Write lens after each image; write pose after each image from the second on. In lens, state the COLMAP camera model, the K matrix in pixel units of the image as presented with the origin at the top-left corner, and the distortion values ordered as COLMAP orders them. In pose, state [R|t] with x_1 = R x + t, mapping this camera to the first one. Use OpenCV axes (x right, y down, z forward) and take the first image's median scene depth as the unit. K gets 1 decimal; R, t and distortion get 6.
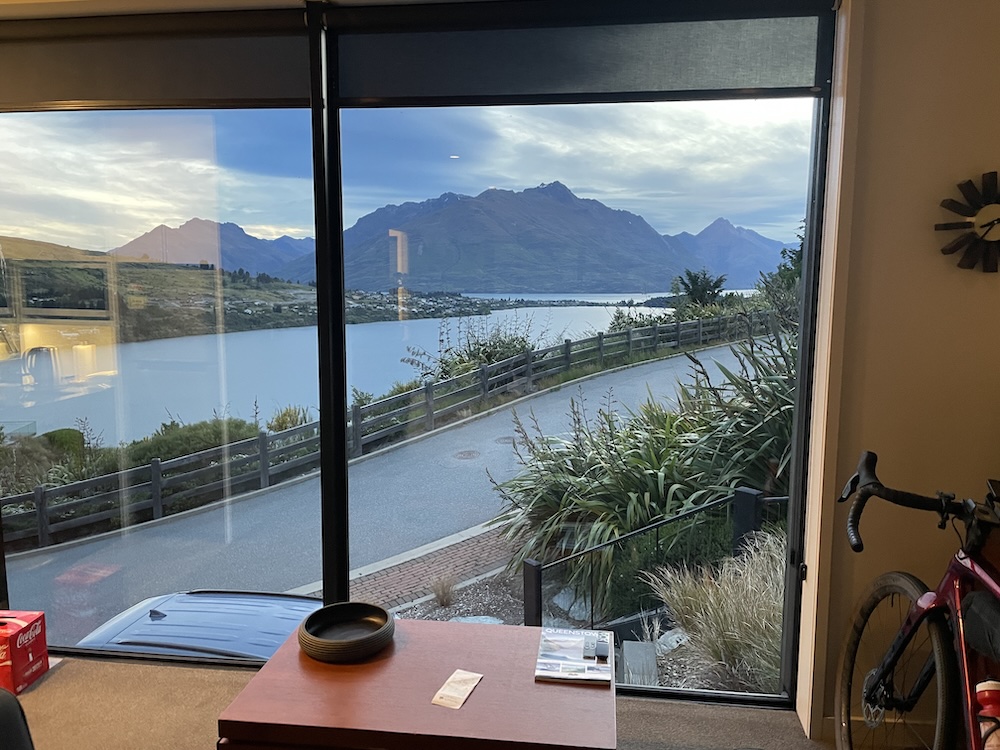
lens RADIAL K [[748.2, 0, 507.3], [0, 748.2, 372.1], [0, 0, 1]] dist [0.079631, -0.111314]
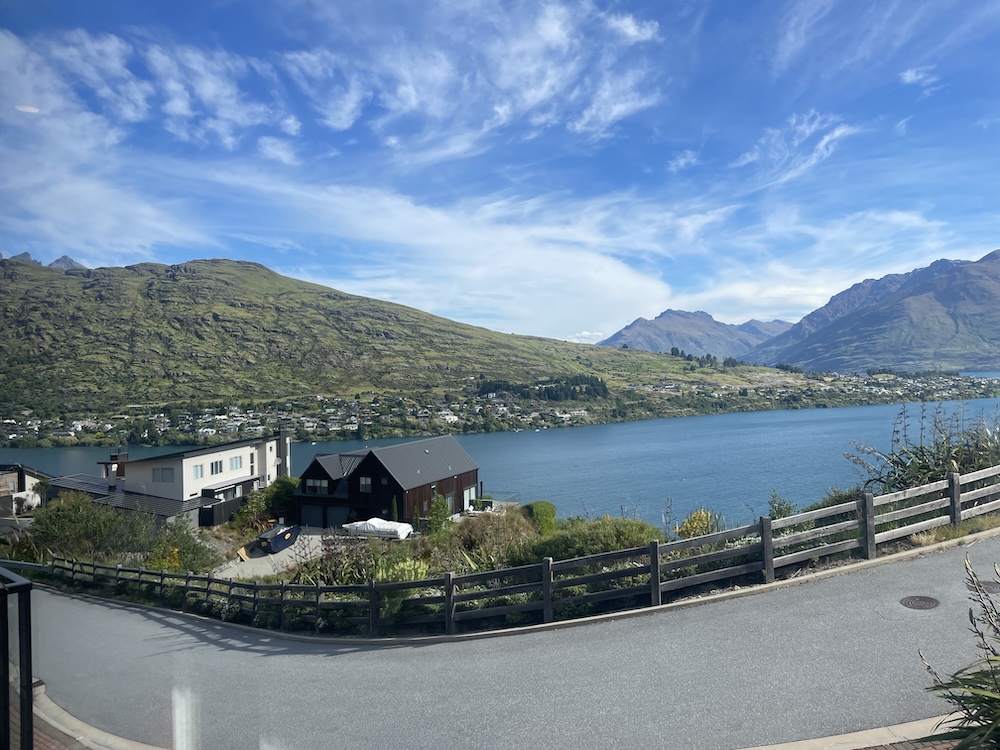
lens RADIAL K [[748.2, 0, 507.6], [0, 748.2, 363.1], [0, 0, 1]] dist [0.079631, -0.111314]
pose [[0.825556, -0.028162, -0.563617, 0.026436], [-0.040732, 0.993175, -0.109288, -0.016412], [0.562848, 0.113180, 0.818775, 0.102470]]
